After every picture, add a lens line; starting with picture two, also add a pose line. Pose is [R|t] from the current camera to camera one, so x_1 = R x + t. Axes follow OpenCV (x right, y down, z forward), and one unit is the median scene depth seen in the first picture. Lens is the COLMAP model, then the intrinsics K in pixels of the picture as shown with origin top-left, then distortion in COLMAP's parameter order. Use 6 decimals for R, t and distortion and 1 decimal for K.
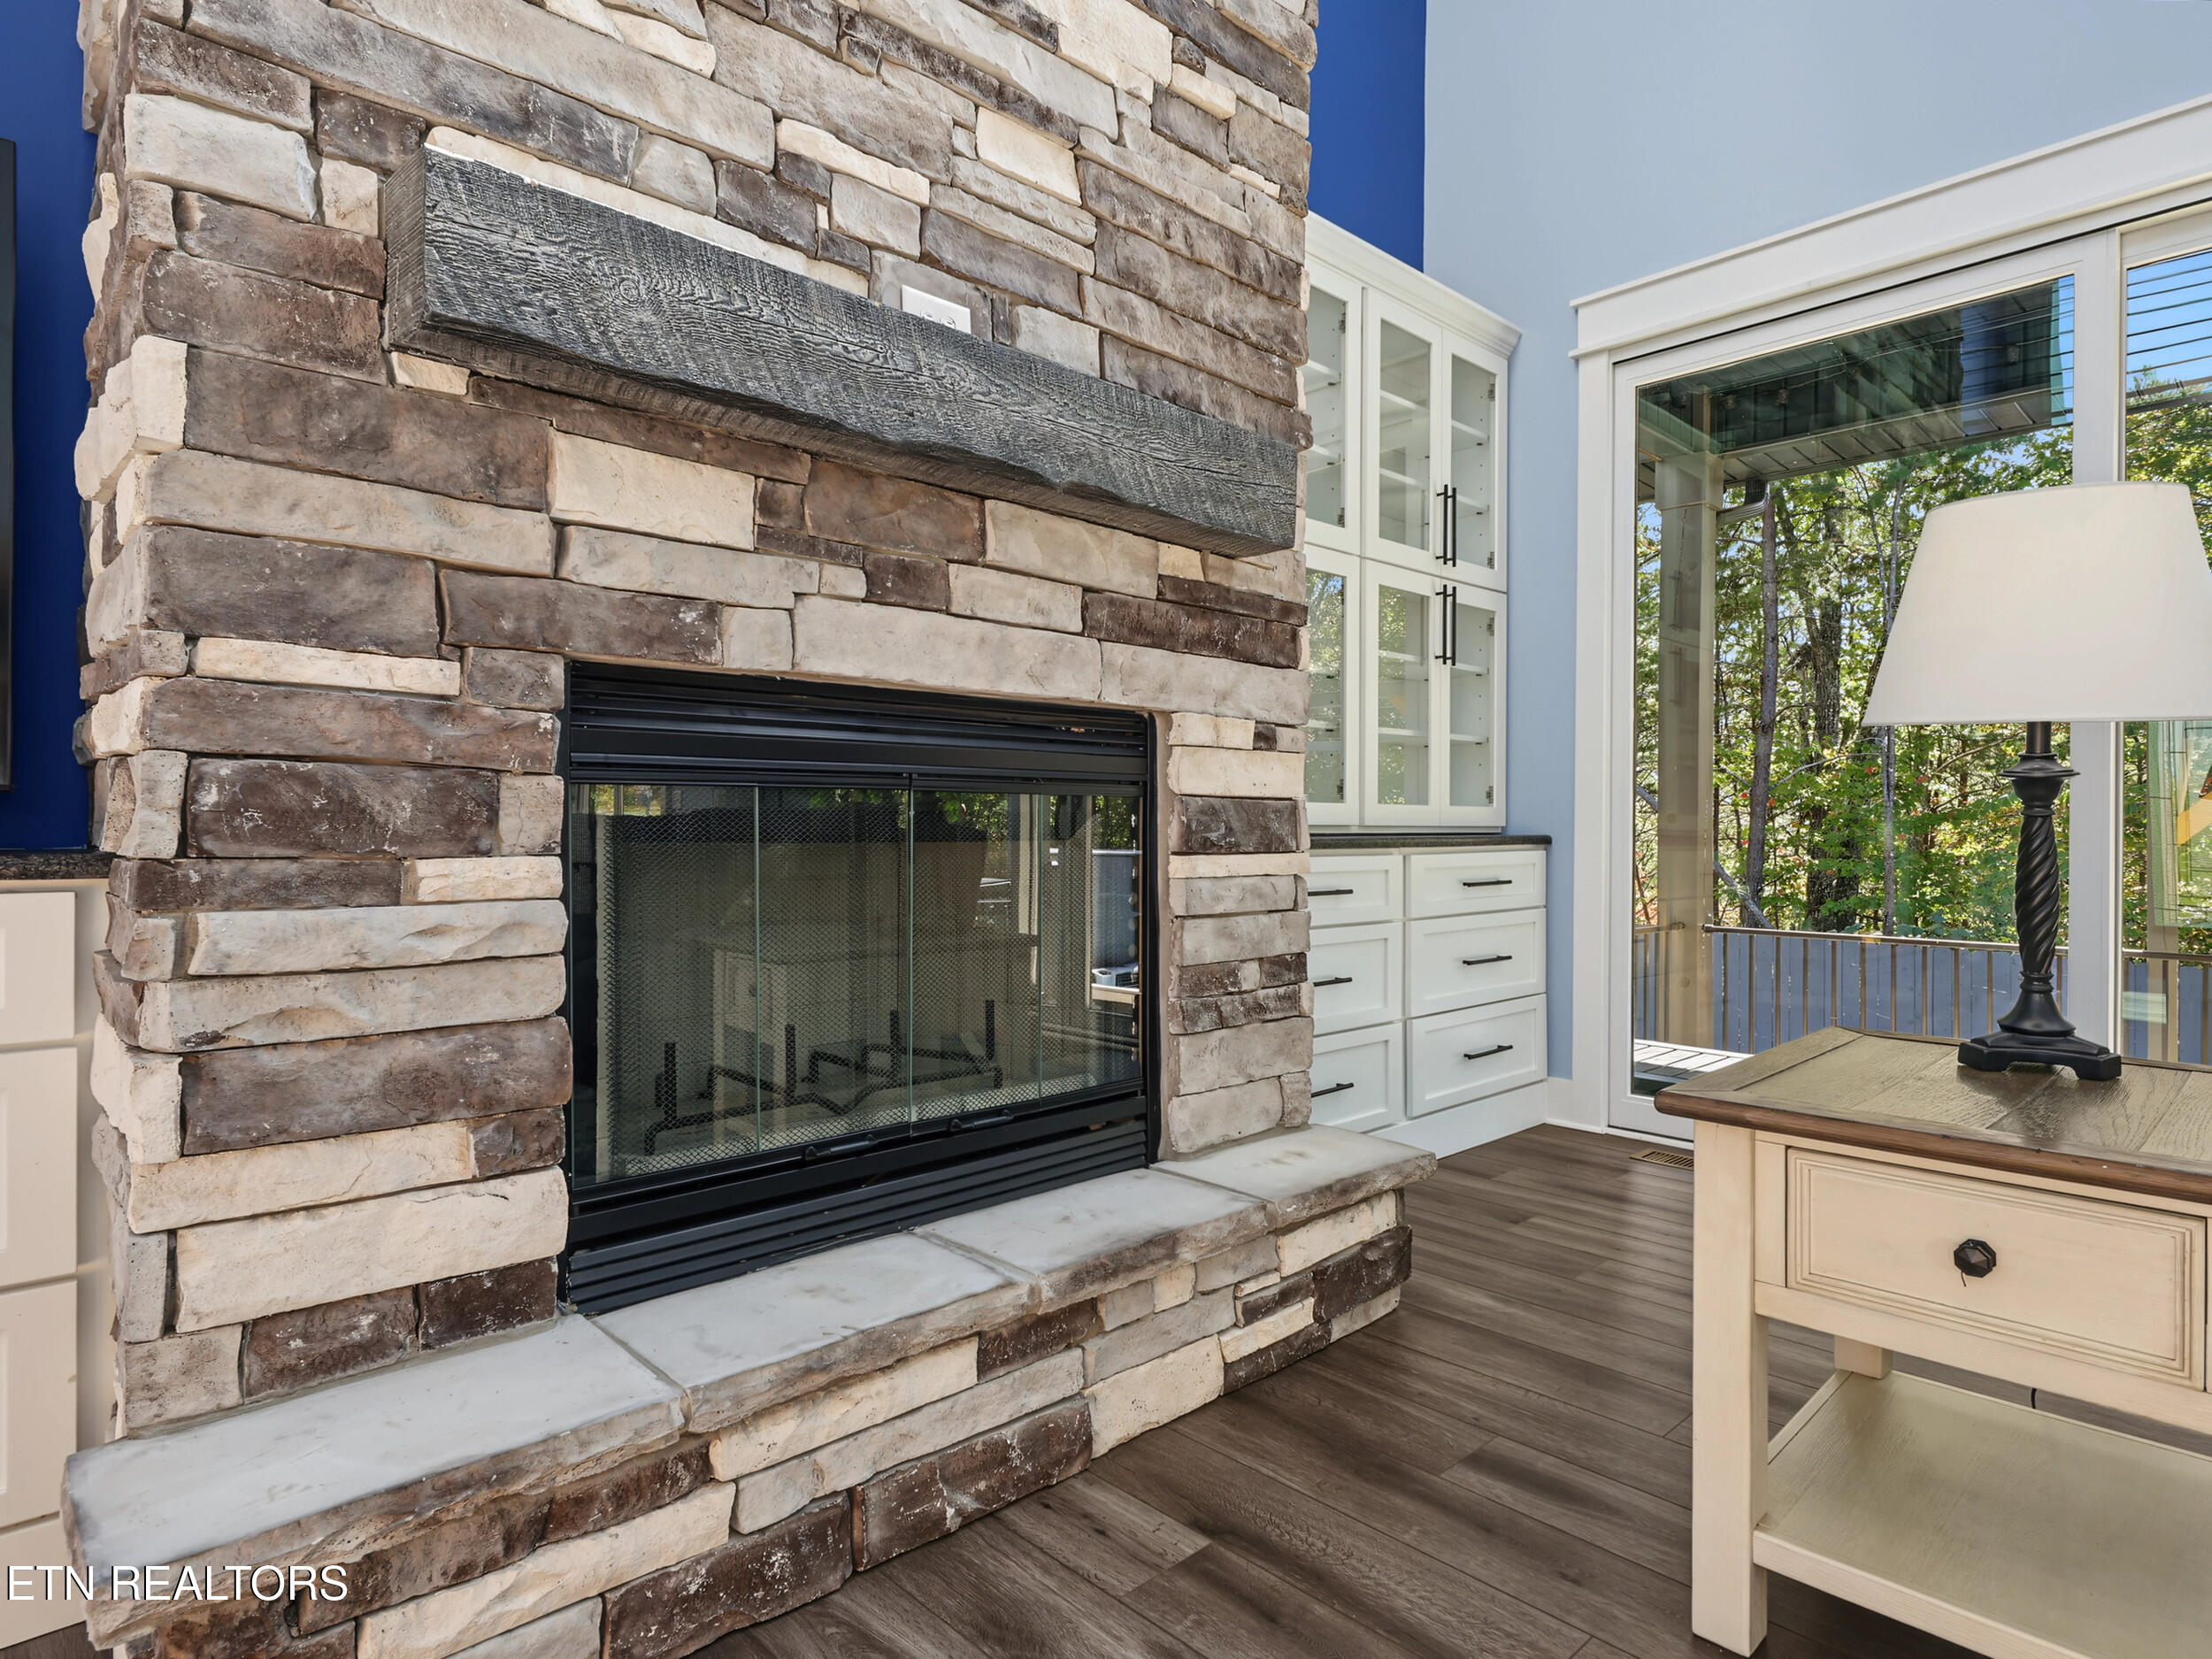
lens RADIAL K [[1207.9, 0, 1111.6], [0, 1207.9, 834.0], [0, 0, 1]] dist [0.013879, -0.003442]
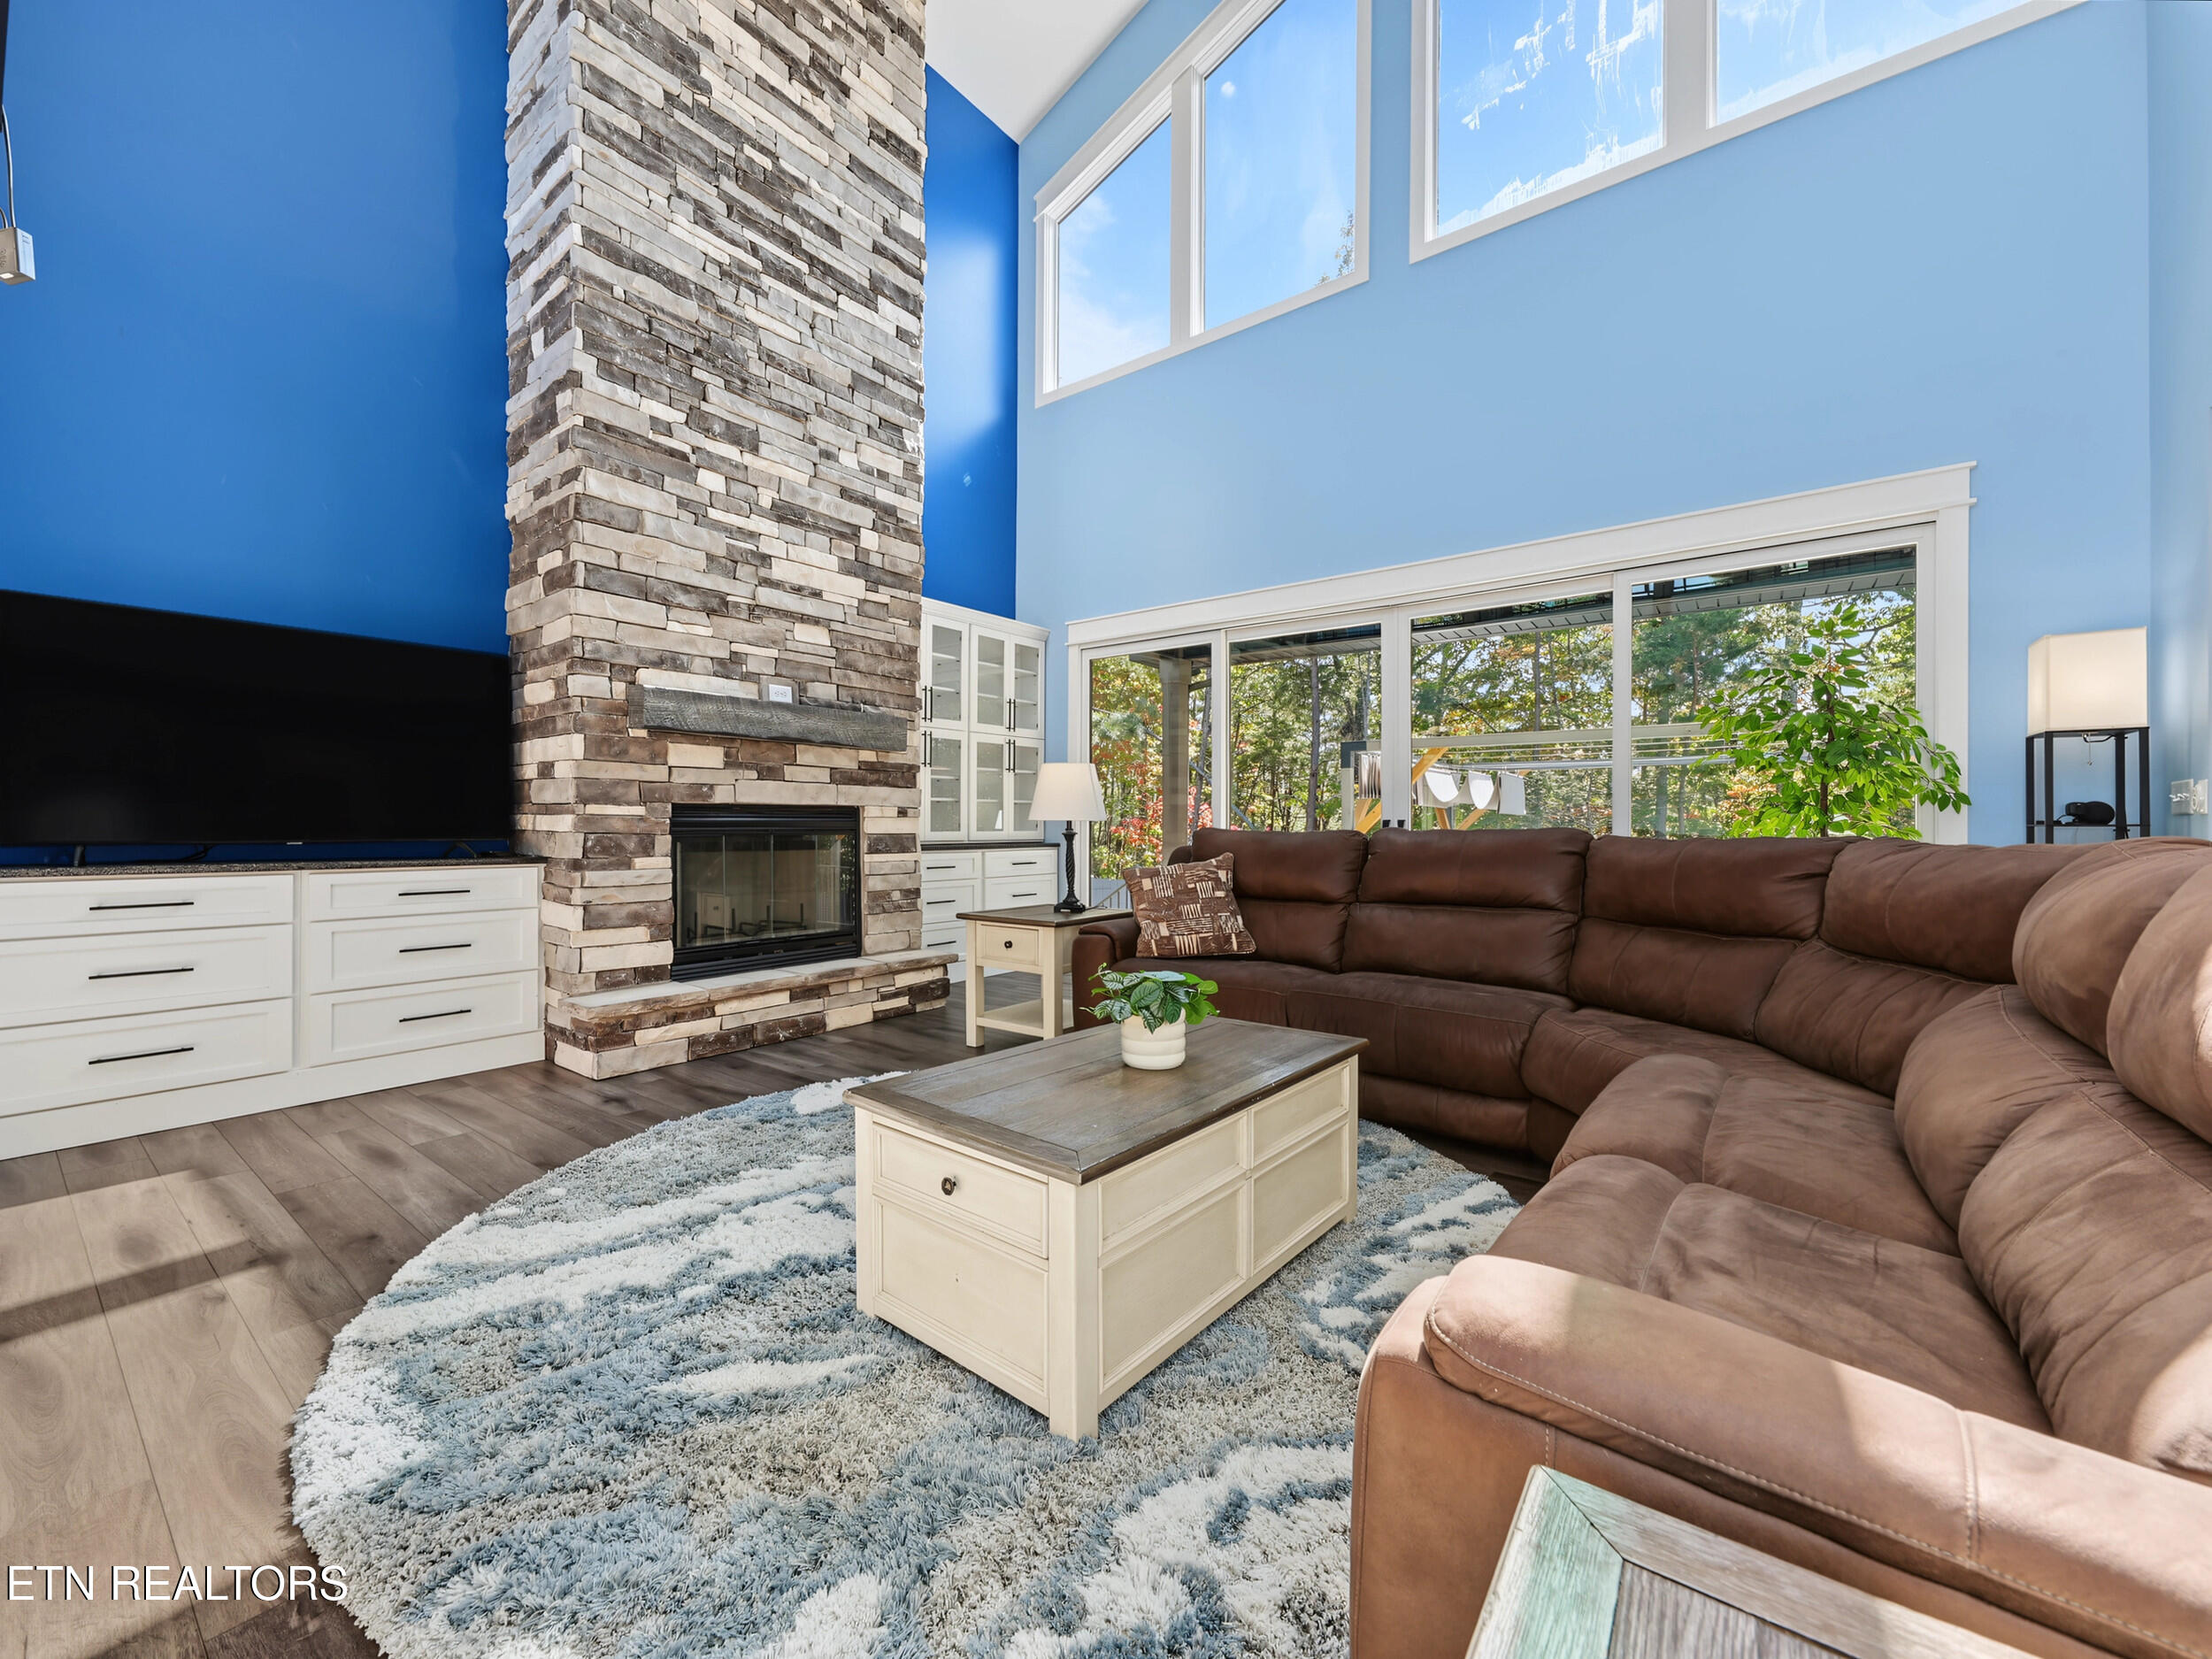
lens RADIAL K [[898.2, 0, 1102.2], [0, 898.2, 824.9], [0, 0, 1]] dist [-0.001704, 0.000262]
pose [[0.988007, -0.000487, 0.154407, 0.348149], [0.001131, 0.999991, -0.004086, -0.054376], [-0.154404, 0.004211, 0.987999, -1.564162]]
